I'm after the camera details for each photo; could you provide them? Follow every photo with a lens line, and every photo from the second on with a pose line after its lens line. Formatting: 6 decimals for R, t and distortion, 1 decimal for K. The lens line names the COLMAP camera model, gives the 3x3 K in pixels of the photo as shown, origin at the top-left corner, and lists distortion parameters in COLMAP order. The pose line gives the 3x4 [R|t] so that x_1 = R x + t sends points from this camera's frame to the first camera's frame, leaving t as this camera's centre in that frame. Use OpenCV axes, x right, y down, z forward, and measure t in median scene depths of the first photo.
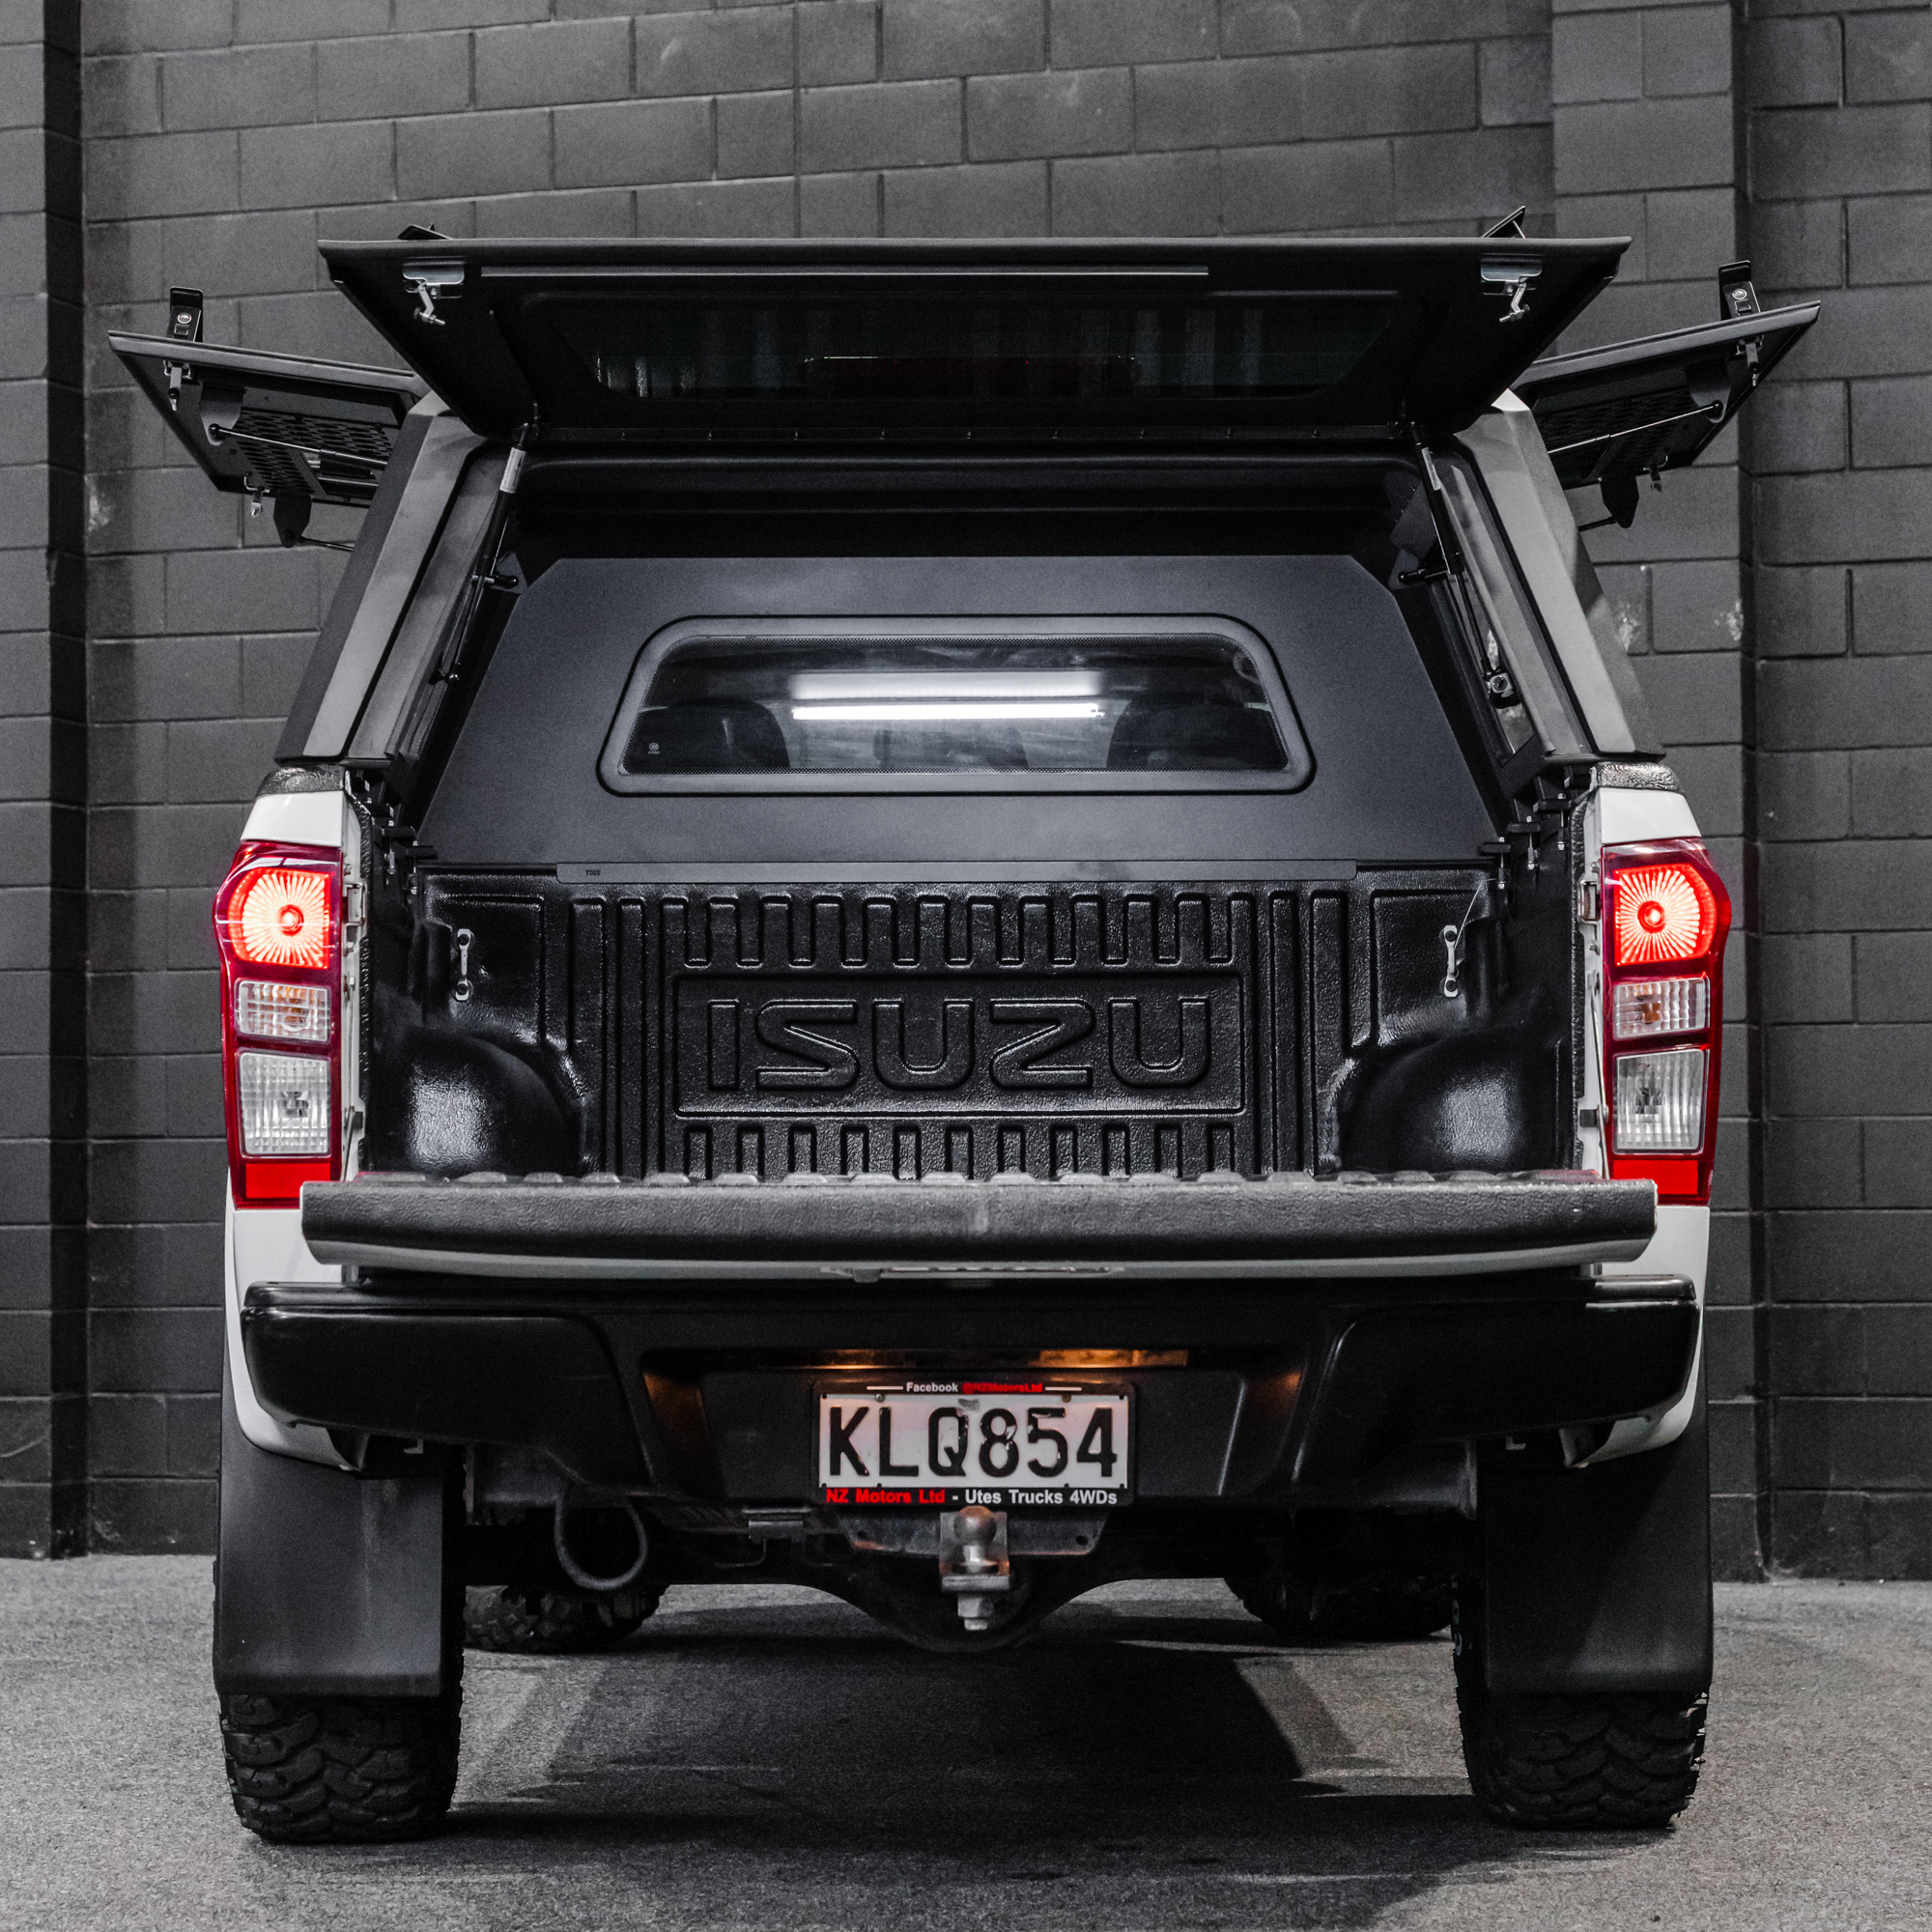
lens RADIAL K [[5768.2, 0, 971.8], [0, 5768.2, 963.7], [0, 0, 1]] dist [0.031611, 0.000000]
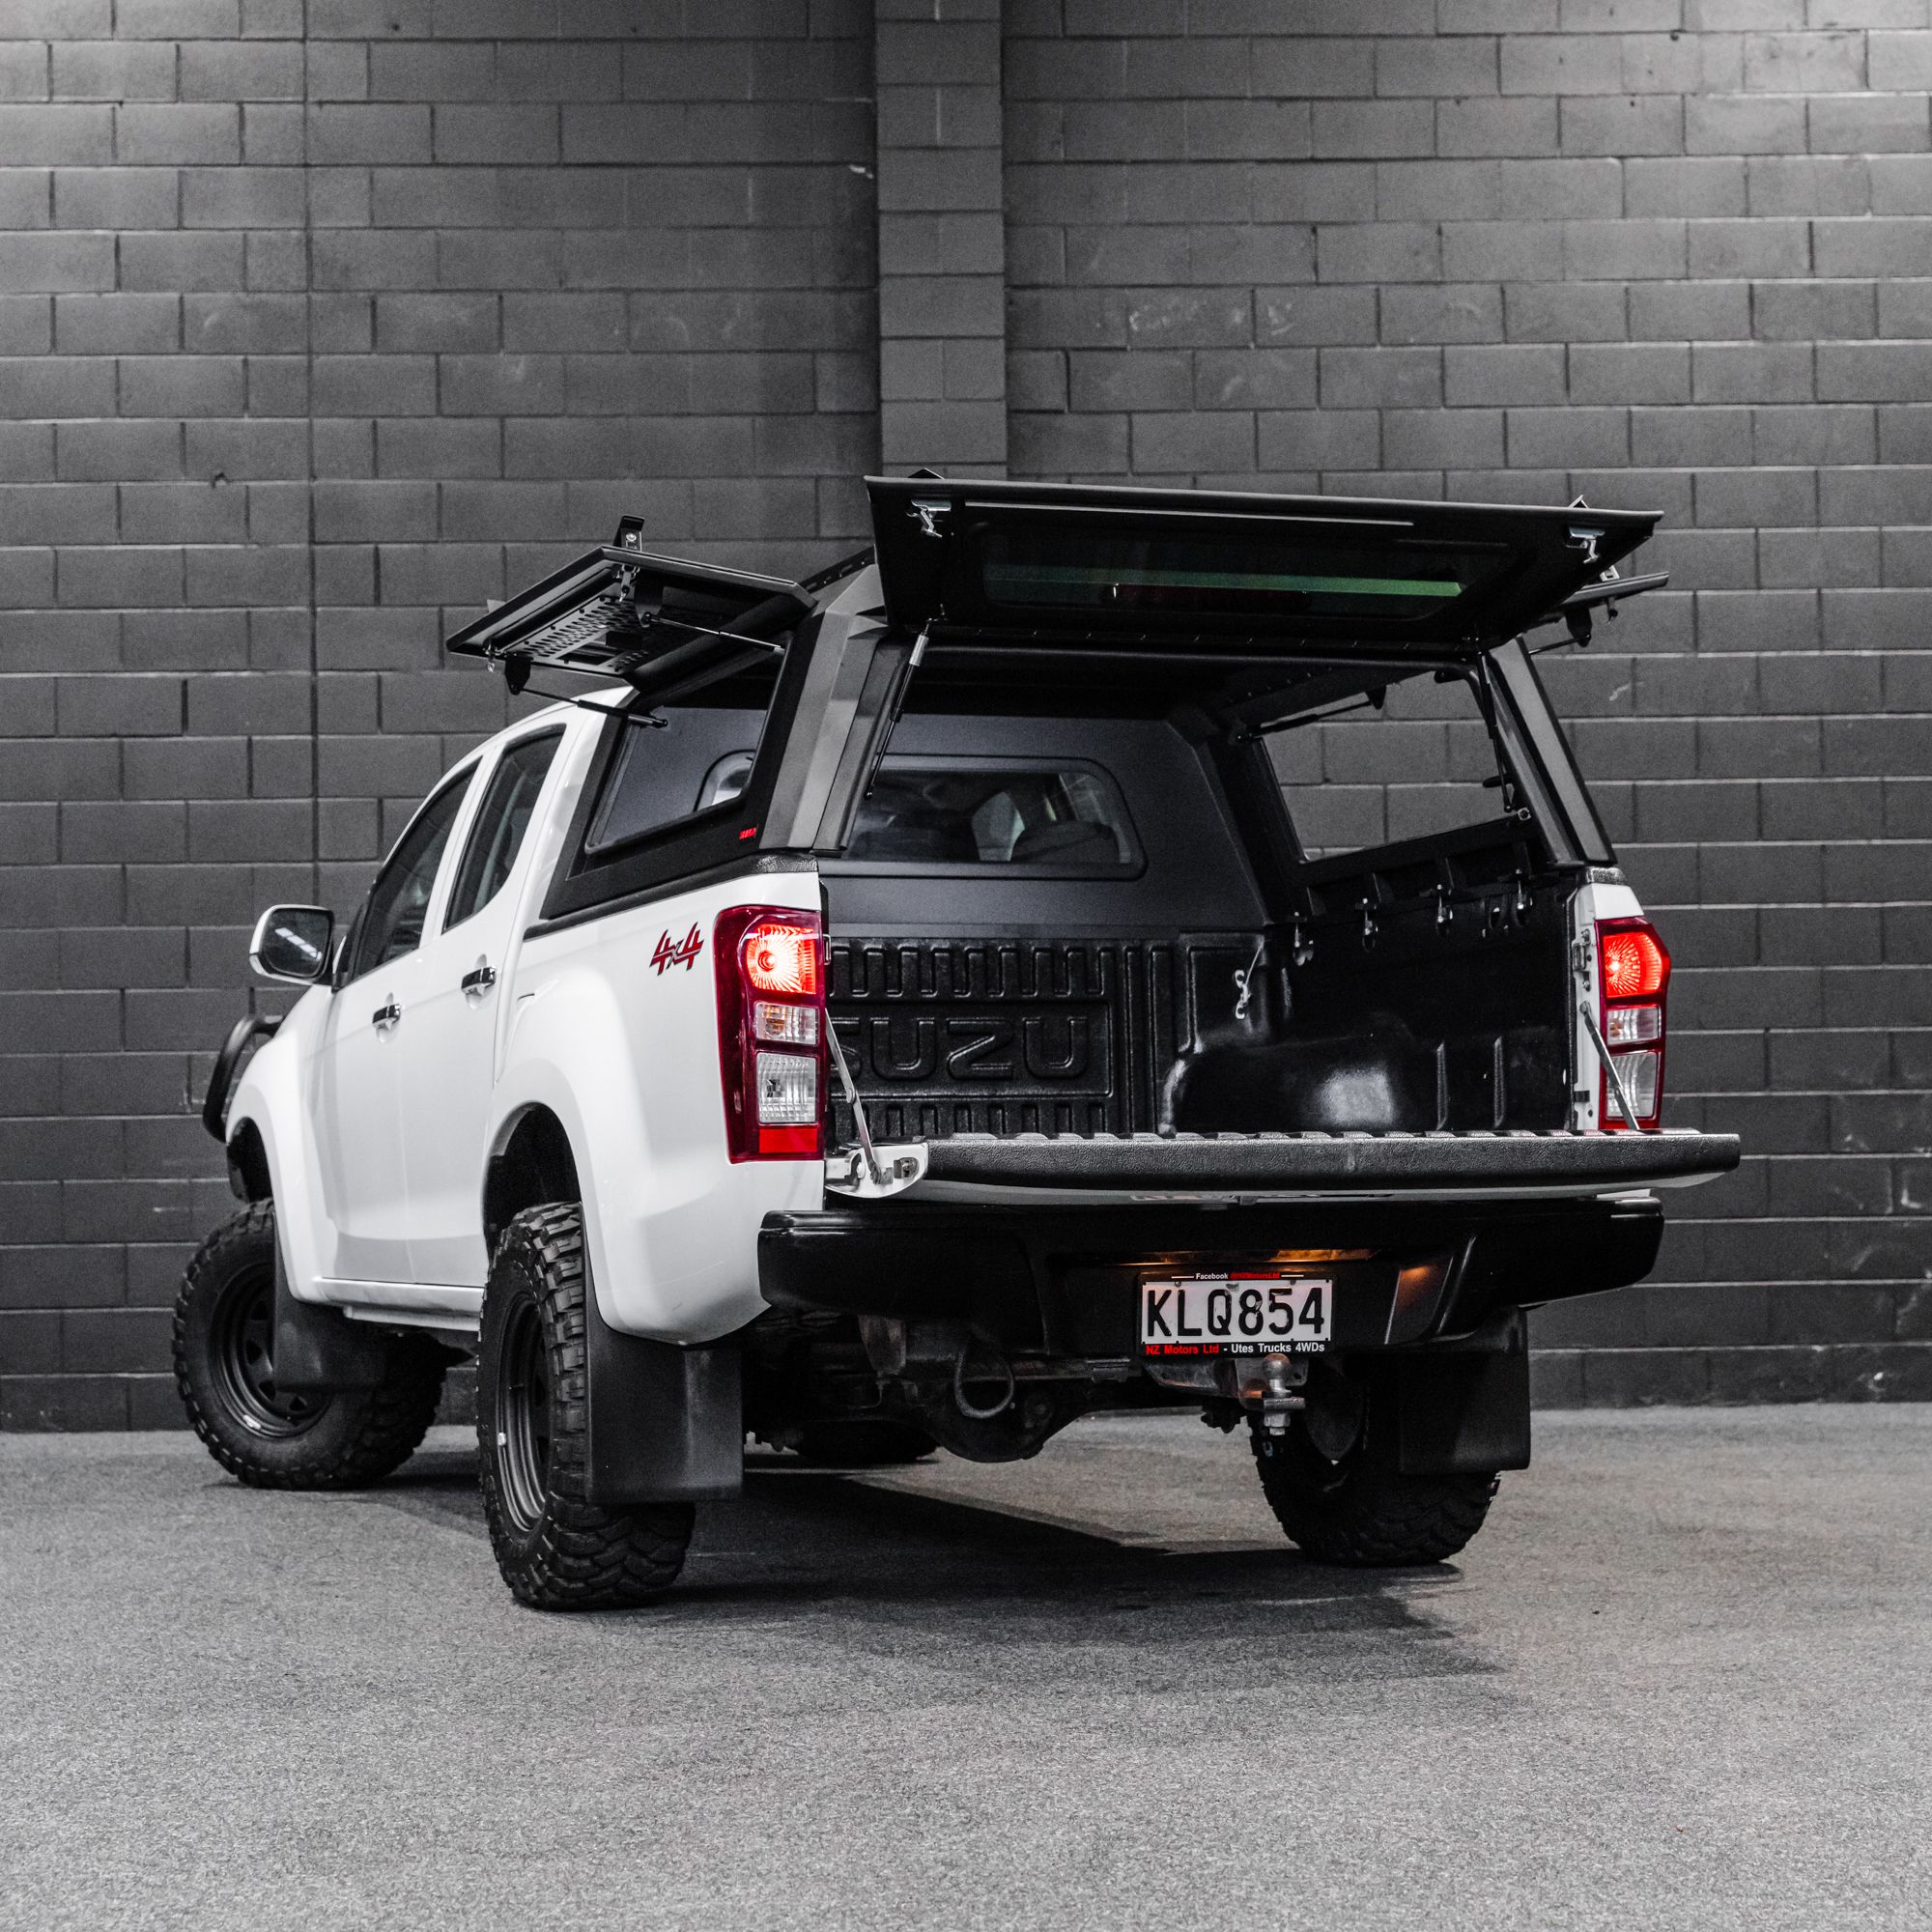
lens RADIAL K [[4245.3, 0, 1022.5], [0, 4245.3, 1037.0], [0, 0, 1]] dist [0.067611, 0.000000]
pose [[0.940475, 0.003314, 0.339847, -0.344642], [-0.006294, 0.999951, 0.007668, 0.002488], [-0.339805, -0.009350, 0.940449, -0.017214]]
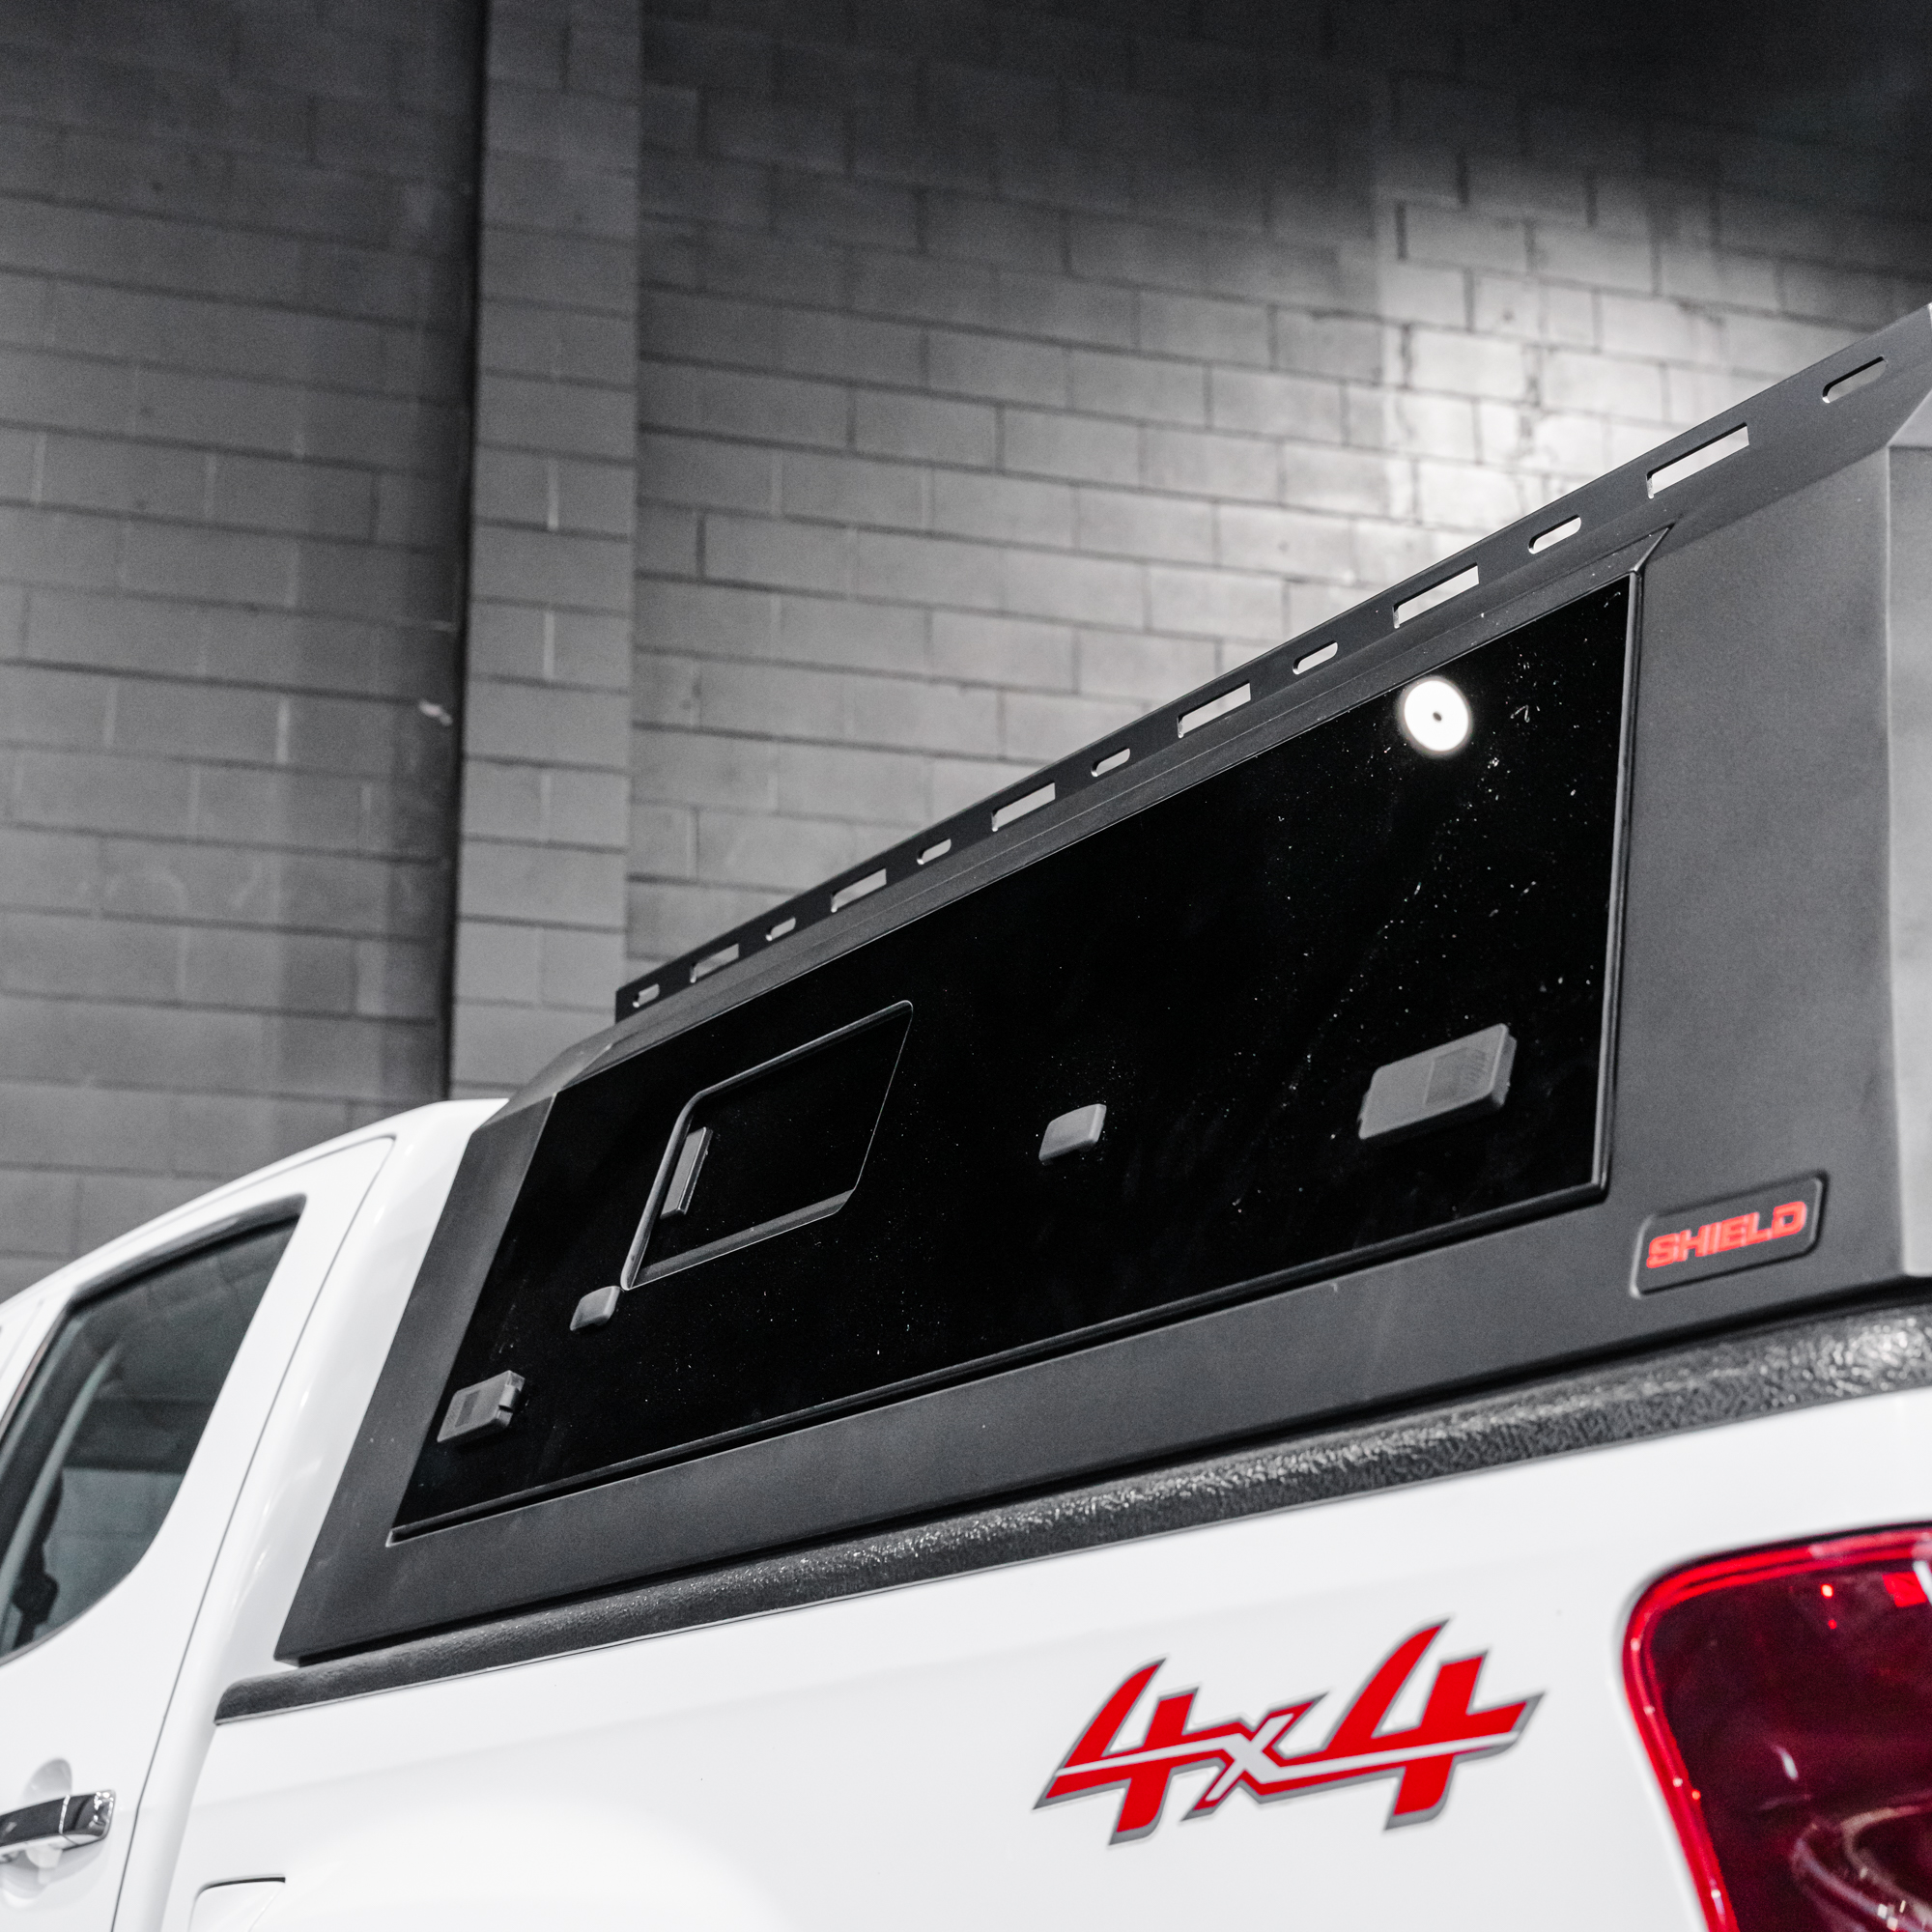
lens RADIAL K [[3312.2, 0, 972.7], [0, 3312.2, 970.3], [0, 0, 1]] dist [0.005007, 0.000000]
pose [[0.828619, 0.160829, 0.536214, -0.221209], [-0.021851, 0.966406, -0.256091, -0.002777], [-0.559387, 0.200485, 0.804296, 0.702383]]
